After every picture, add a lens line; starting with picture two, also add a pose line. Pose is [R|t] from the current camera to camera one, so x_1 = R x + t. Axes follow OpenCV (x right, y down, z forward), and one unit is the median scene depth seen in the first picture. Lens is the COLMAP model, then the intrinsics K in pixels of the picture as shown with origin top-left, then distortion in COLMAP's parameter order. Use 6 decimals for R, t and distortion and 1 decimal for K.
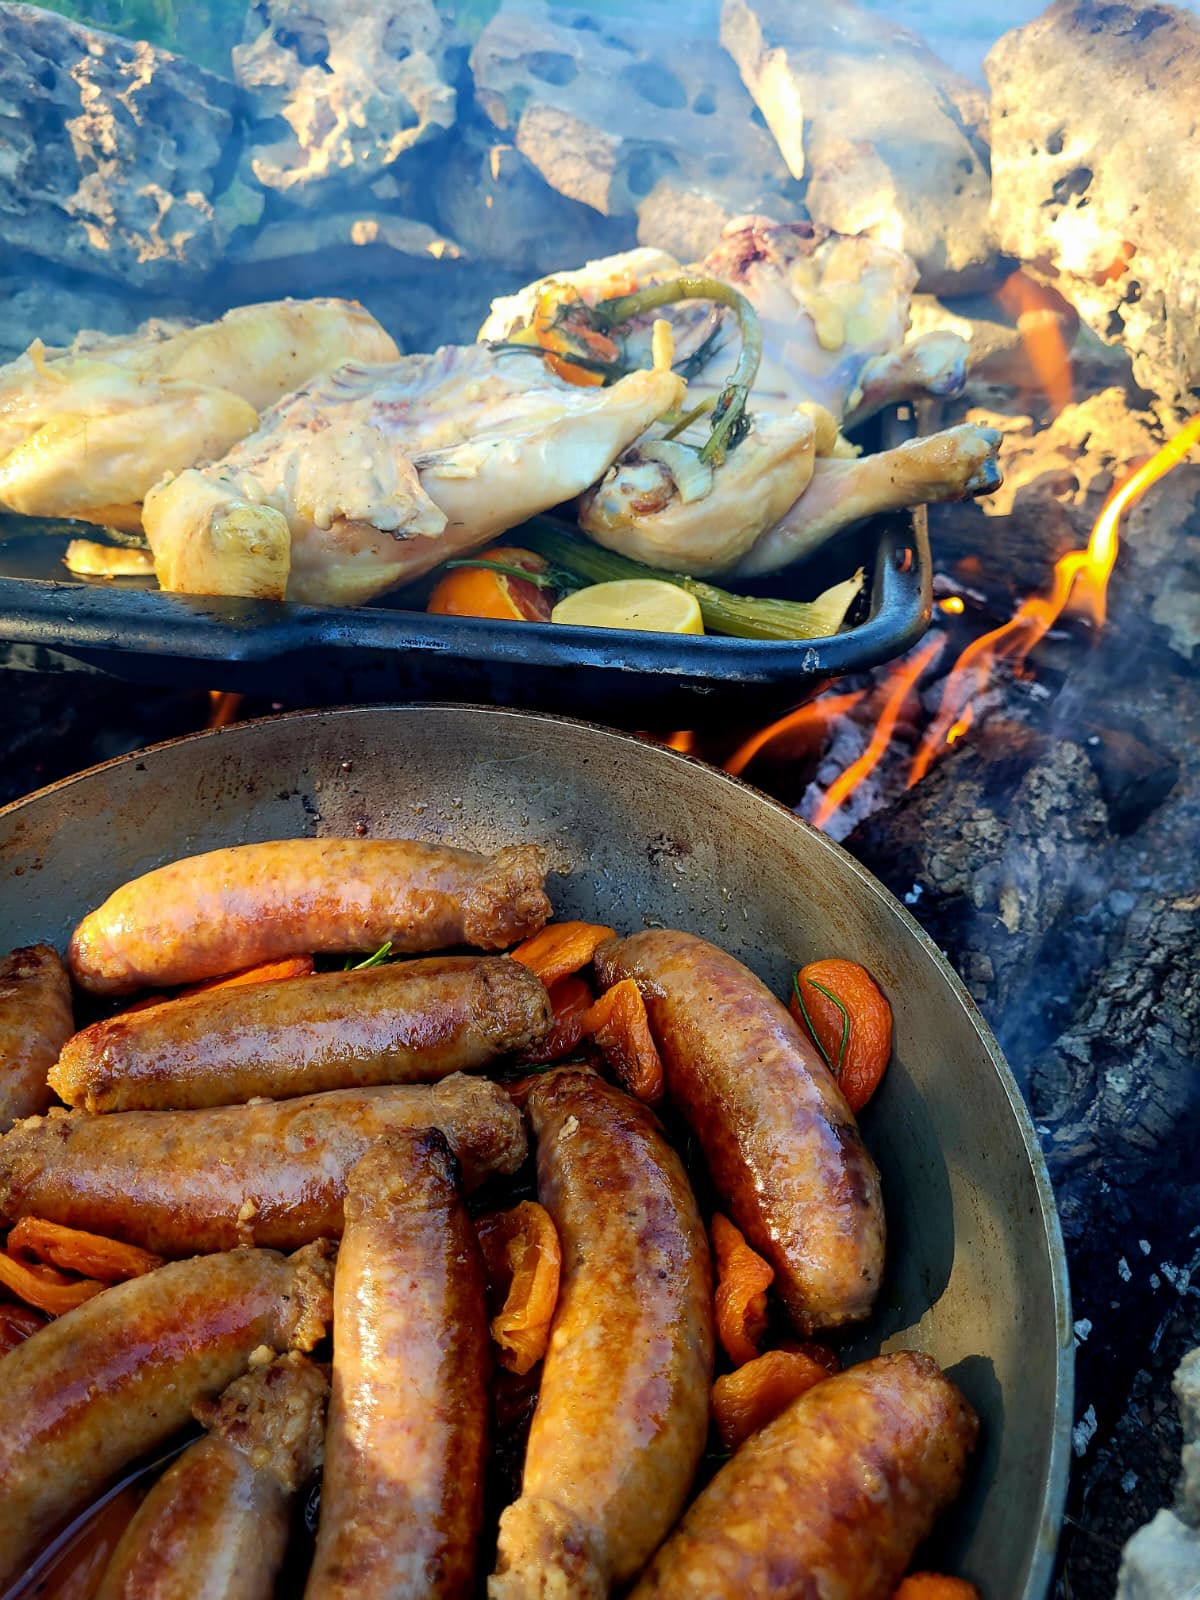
lens RADIAL K [[1239.7, 0, 594.4], [0, 1239.7, 782.7], [0, 0, 1]] dist [0.040989, -0.066802]
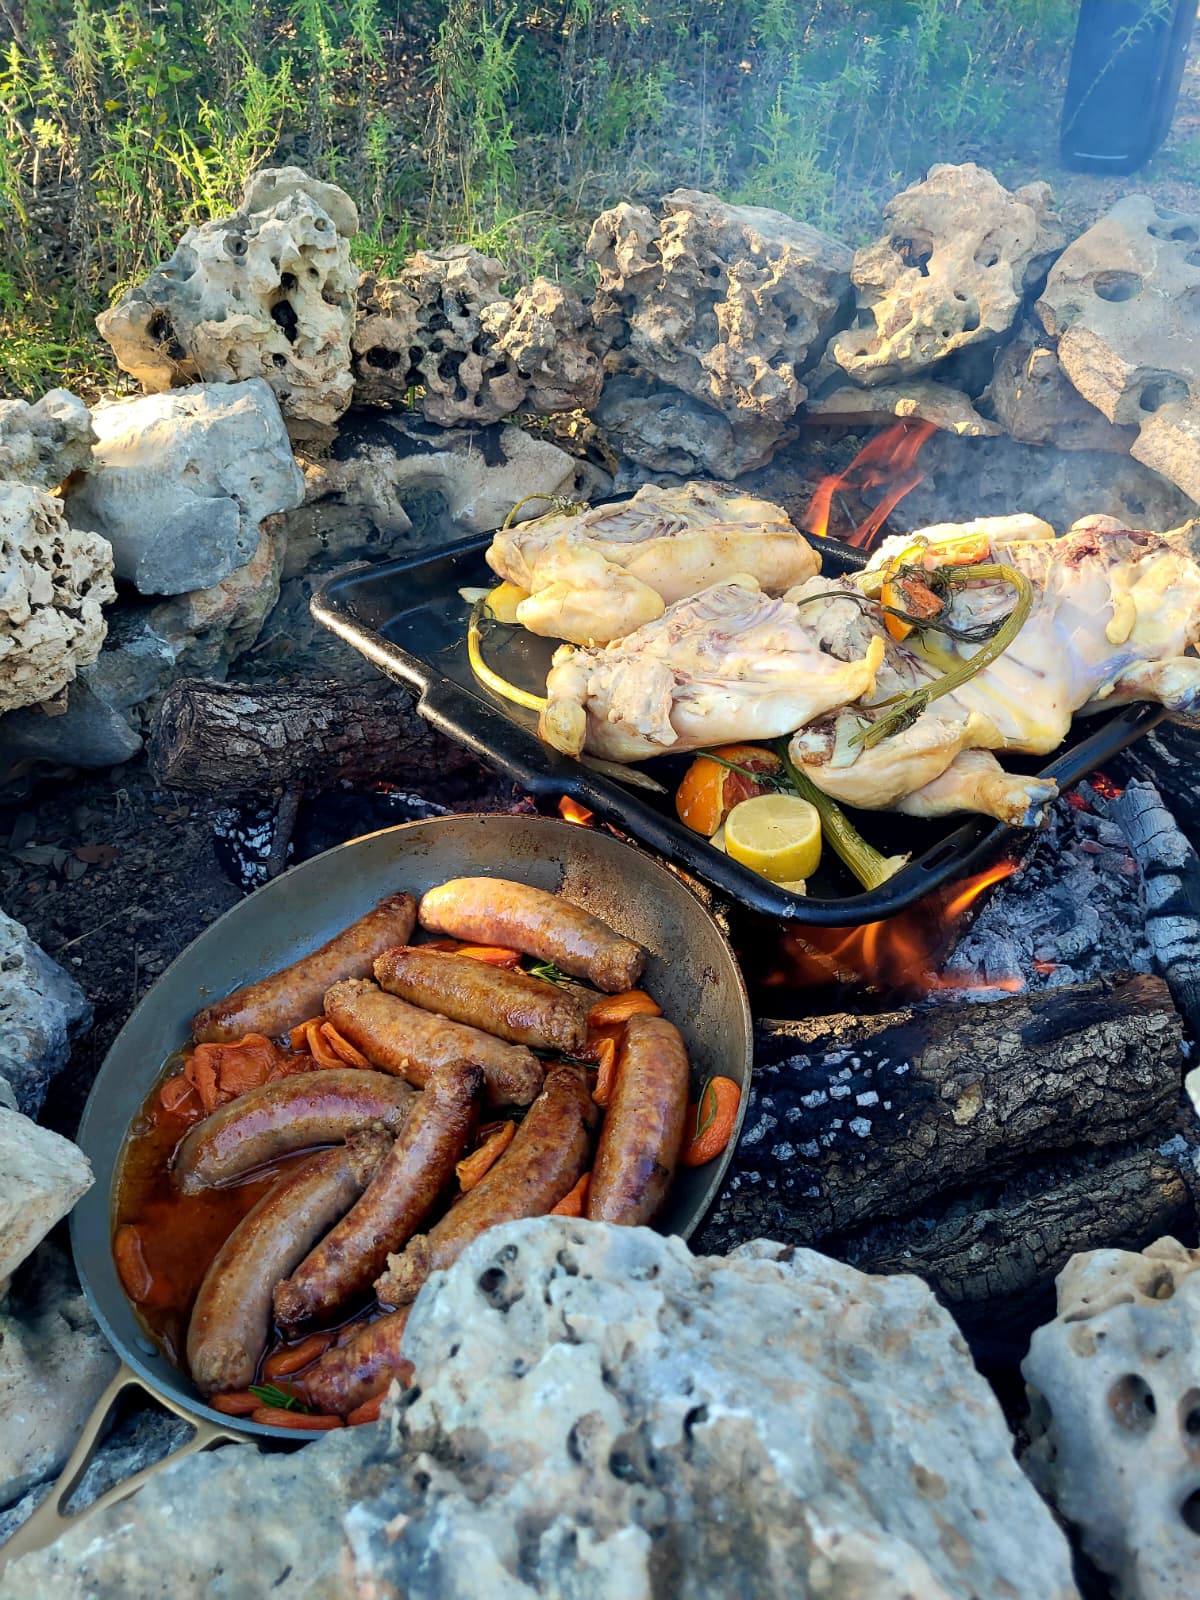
lens RADIAL K [[1207.3, 0, 618.8], [0, 1207.3, 769.1], [0, 0, 1]] dist [0.050440, -0.051254]
pose [[0.812721, 0.324362, -0.484019, 0.320544], [-0.289721, 0.945710, 0.147288, -0.202759], [0.505516, 0.020527, 0.862573, -0.228401]]
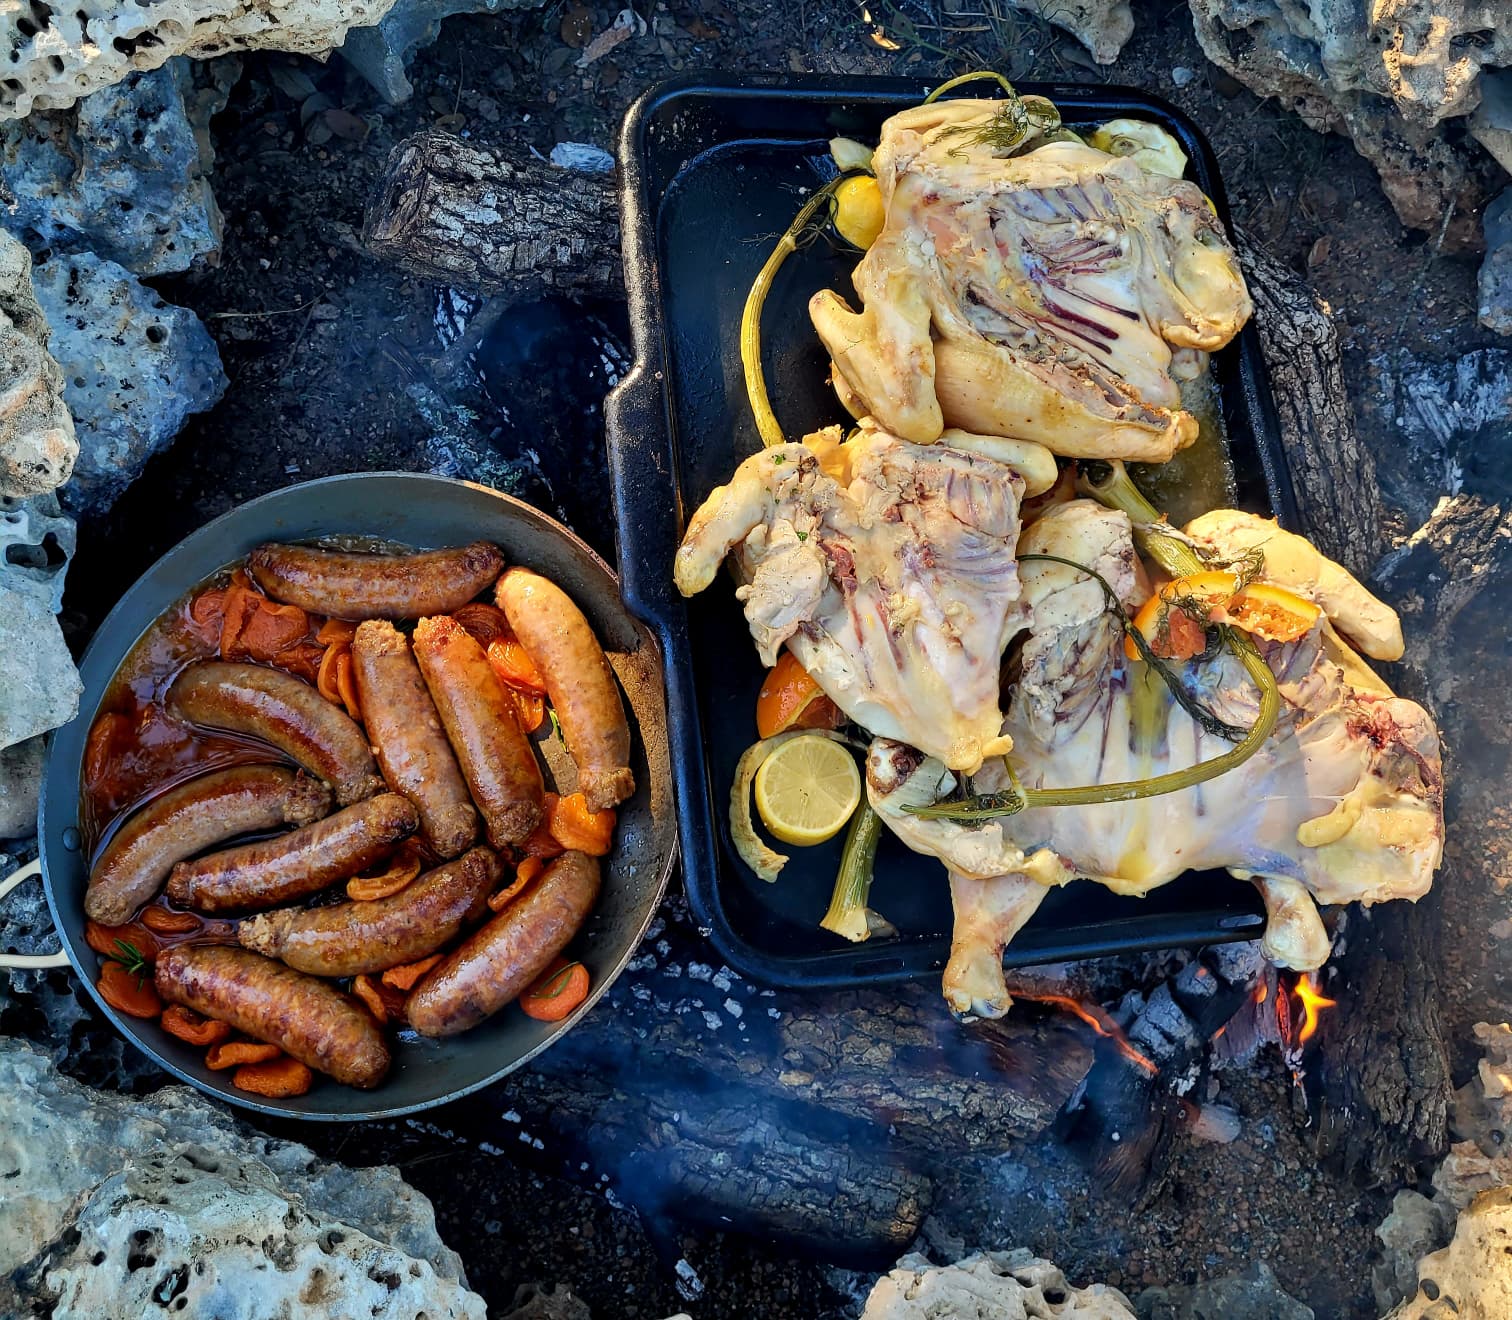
lens RADIAL K [[1558.4, 0, 824.7], [0, 1558.4, 540.1], [0, 0, 1]] dist [0.073342, -0.081250]
pose [[0.321420, 0.926807, -0.194209, 0.066217], [-0.644175, 0.364329, 0.672535, -0.823636], [0.694066, -0.091062, 0.714129, -0.156286]]
